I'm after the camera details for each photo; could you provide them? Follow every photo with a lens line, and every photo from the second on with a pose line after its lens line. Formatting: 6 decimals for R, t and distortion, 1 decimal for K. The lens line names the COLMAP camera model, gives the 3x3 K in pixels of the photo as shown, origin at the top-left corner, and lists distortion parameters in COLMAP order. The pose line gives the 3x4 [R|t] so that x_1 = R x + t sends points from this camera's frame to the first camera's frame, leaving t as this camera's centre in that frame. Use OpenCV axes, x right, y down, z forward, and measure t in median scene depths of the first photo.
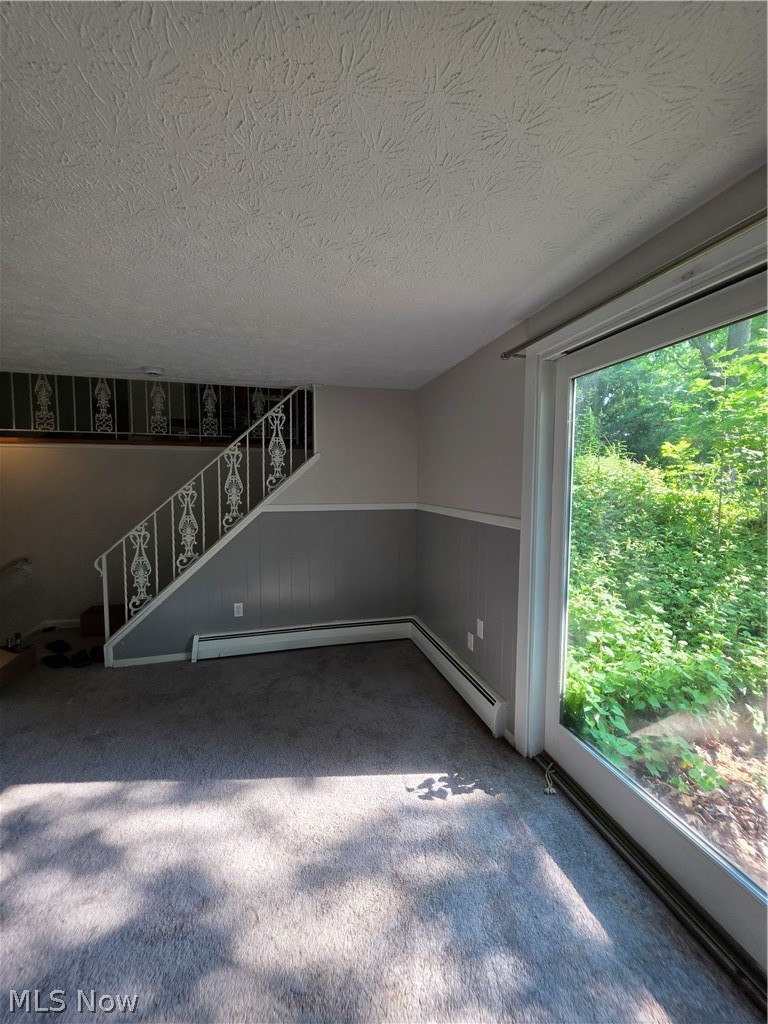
lens RADIAL K [[411.1, 0, 385.1], [0, 411.1, 509.3], [0, 0, 1]] dist [-0.000266, -0.000052]
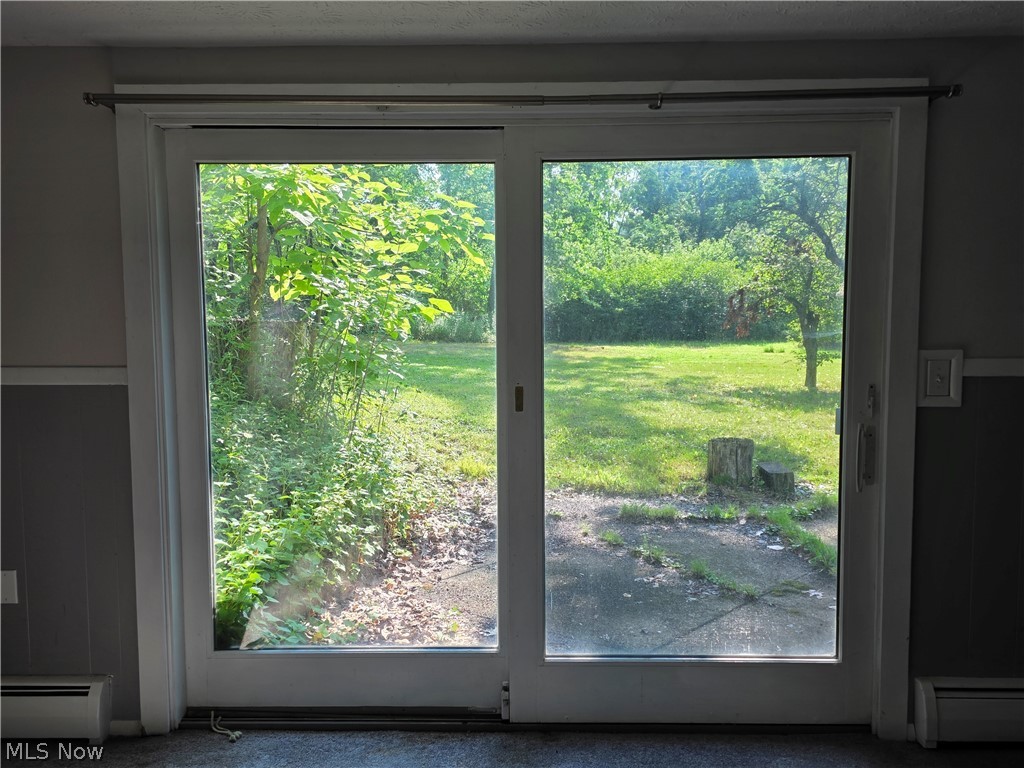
lens RADIAL K [[807.3, 0, 512.5], [0, 807.3, 384.1], [0, 0, 1]] dist [-0.001858, -0.000547]
pose [[0.271757, -0.078898, 0.959126, -0.695443], [0.068850, 0.995674, 0.062396, 0.012747], [-0.959900, 0.049079, 0.276013, 0.099023]]
